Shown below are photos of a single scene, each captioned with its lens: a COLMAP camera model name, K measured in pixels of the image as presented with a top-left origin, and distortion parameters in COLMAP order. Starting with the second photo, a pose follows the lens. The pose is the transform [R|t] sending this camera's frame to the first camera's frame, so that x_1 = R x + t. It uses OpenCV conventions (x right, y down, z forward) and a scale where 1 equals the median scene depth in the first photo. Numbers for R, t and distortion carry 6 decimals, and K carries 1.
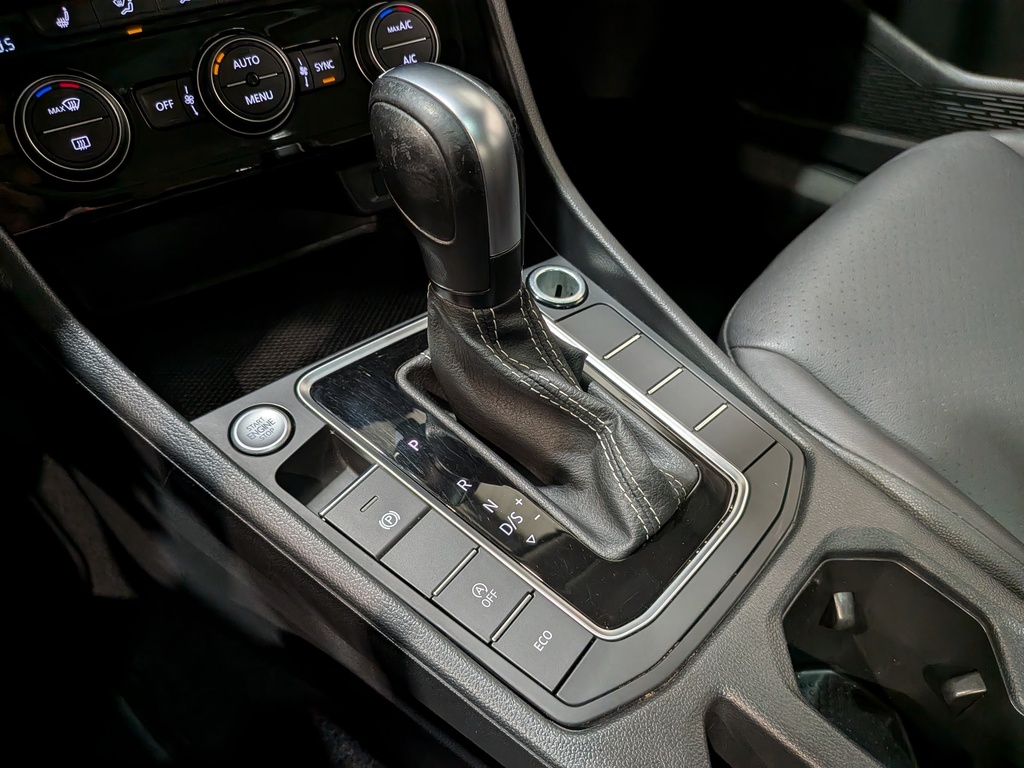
lens RADIAL K [[752.3, 0, 524.0], [0, 752.3, 410.0], [0, 0, 1]] dist [-0.009892, -0.027443]
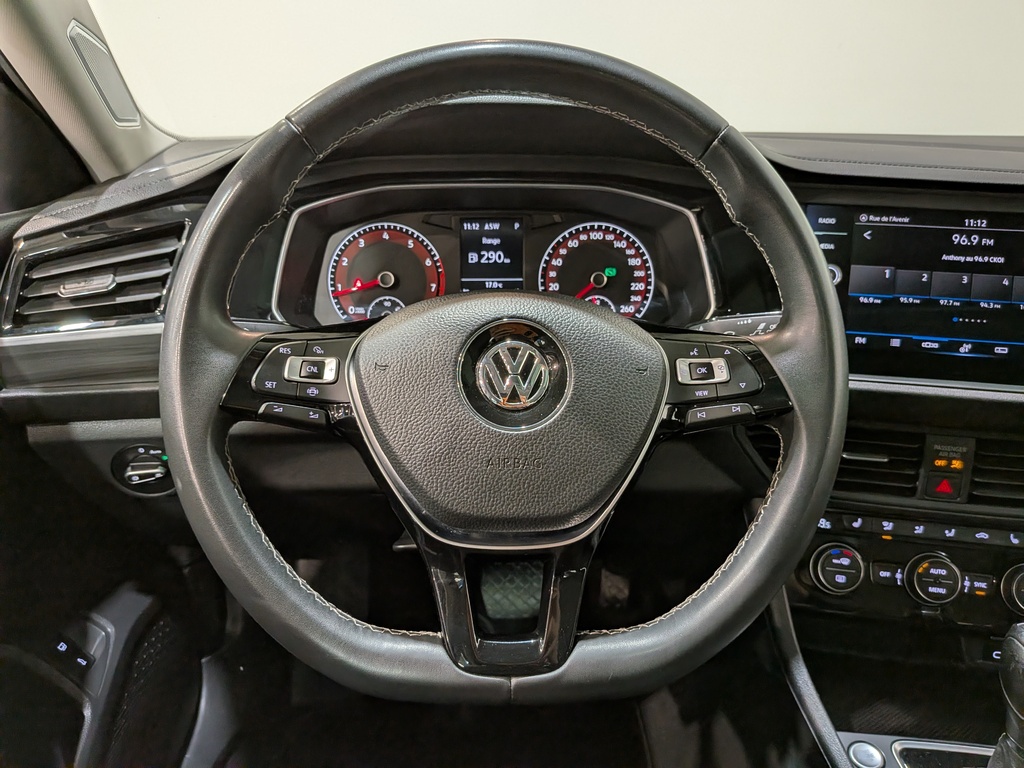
lens RADIAL K [[746.2, 0, 516.4], [0, 746.2, 407.4], [0, 0, 1]] dist [0.038459, -0.064913]
pose [[0.697354, 0.260737, -0.667618, 0.043097], [-0.519840, 0.825265, -0.220688, 0.165077], [0.493420, 0.500952, 0.711044, -1.086010]]
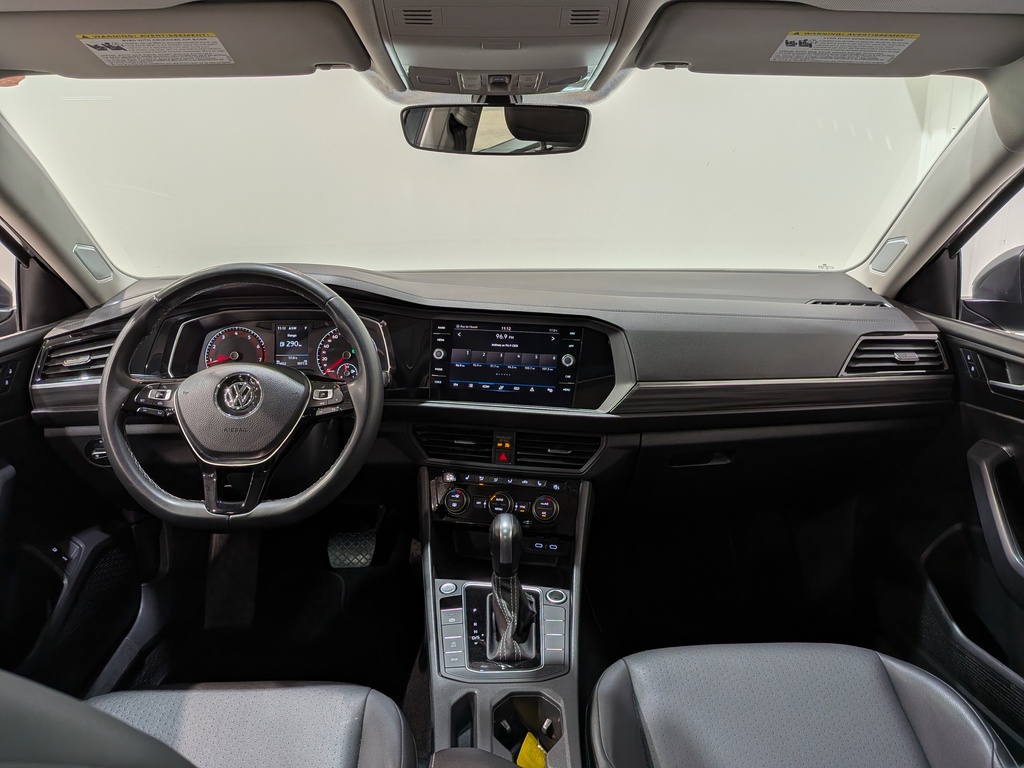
lens RADIAL K [[711.7, 0, 512.0], [0, 711.7, 384.0], [0, 0, 1]] dist [0.082246, -0.111499]
pose [[0.692527, 0.179113, -0.698803, 2.084102], [-0.517688, 0.798016, -0.308495, 0.146462], [0.502400, 0.575403, 0.645372, -1.629723]]
